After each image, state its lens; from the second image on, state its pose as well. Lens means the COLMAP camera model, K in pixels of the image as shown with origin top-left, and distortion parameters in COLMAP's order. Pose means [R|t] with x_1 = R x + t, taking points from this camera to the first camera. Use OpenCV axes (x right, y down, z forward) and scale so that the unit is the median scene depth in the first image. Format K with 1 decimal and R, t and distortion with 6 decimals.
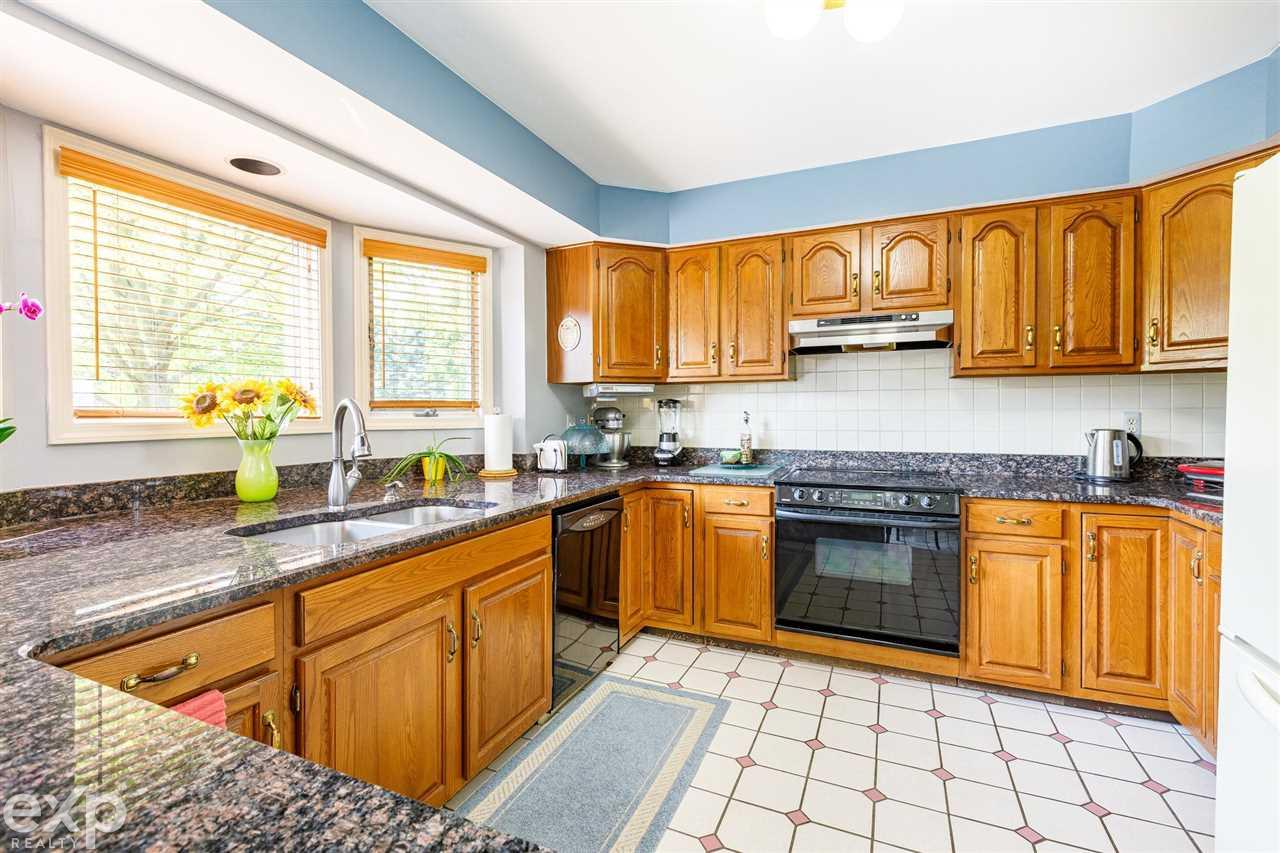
lens RADIAL K [[575.1, 0, 640.2], [0, 575.1, 419.1], [0, 0, 1]] dist [0.005399, -0.000002]
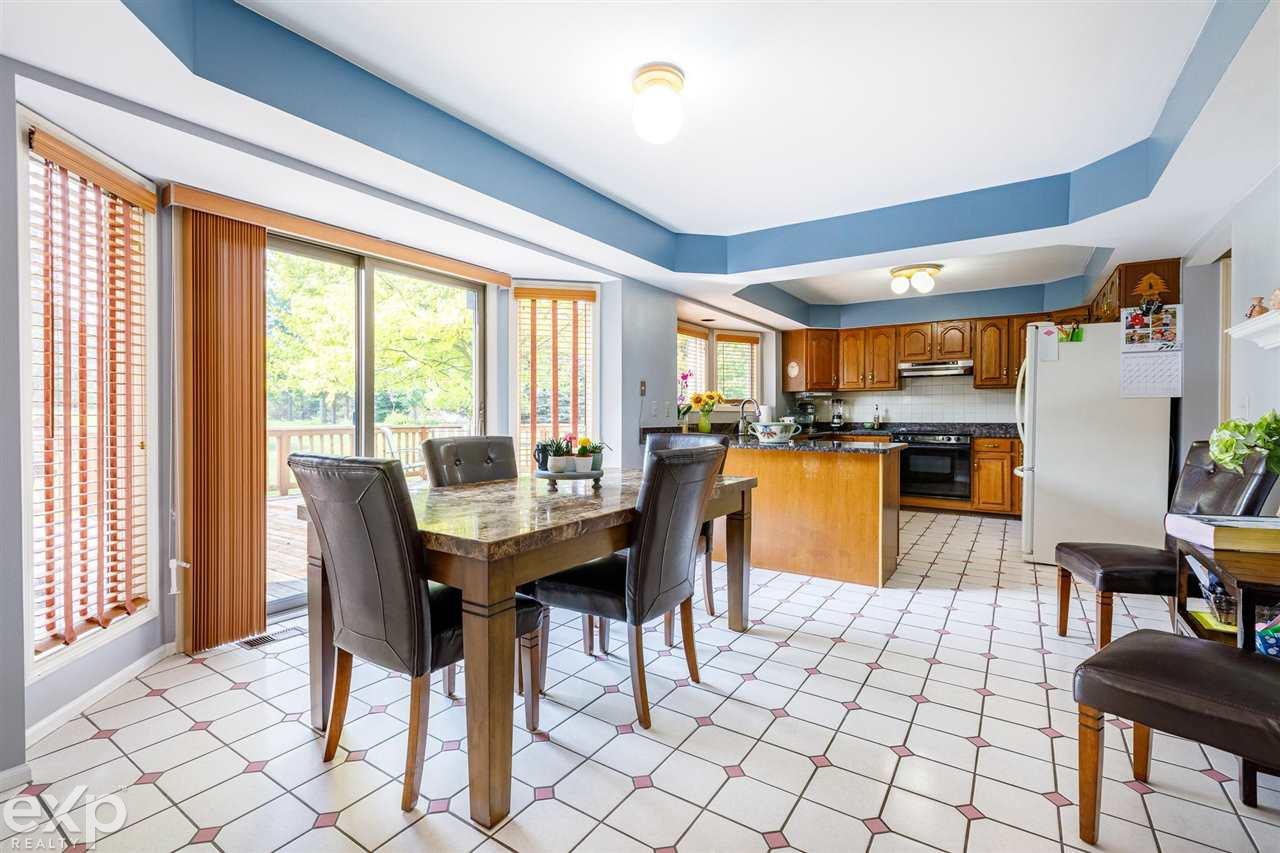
lens RADIAL K [[575.1, 0, 640.2], [0, 575.1, 421.6], [0, 0, 1]] dist [0.005399, -0.000002]
pose [[0.987185, 0.004146, -0.159526, -0.361628], [-0.004551, 0.999987, -0.002175, 0.062071], [0.159515, 0.002873, 0.987191, -1.322921]]
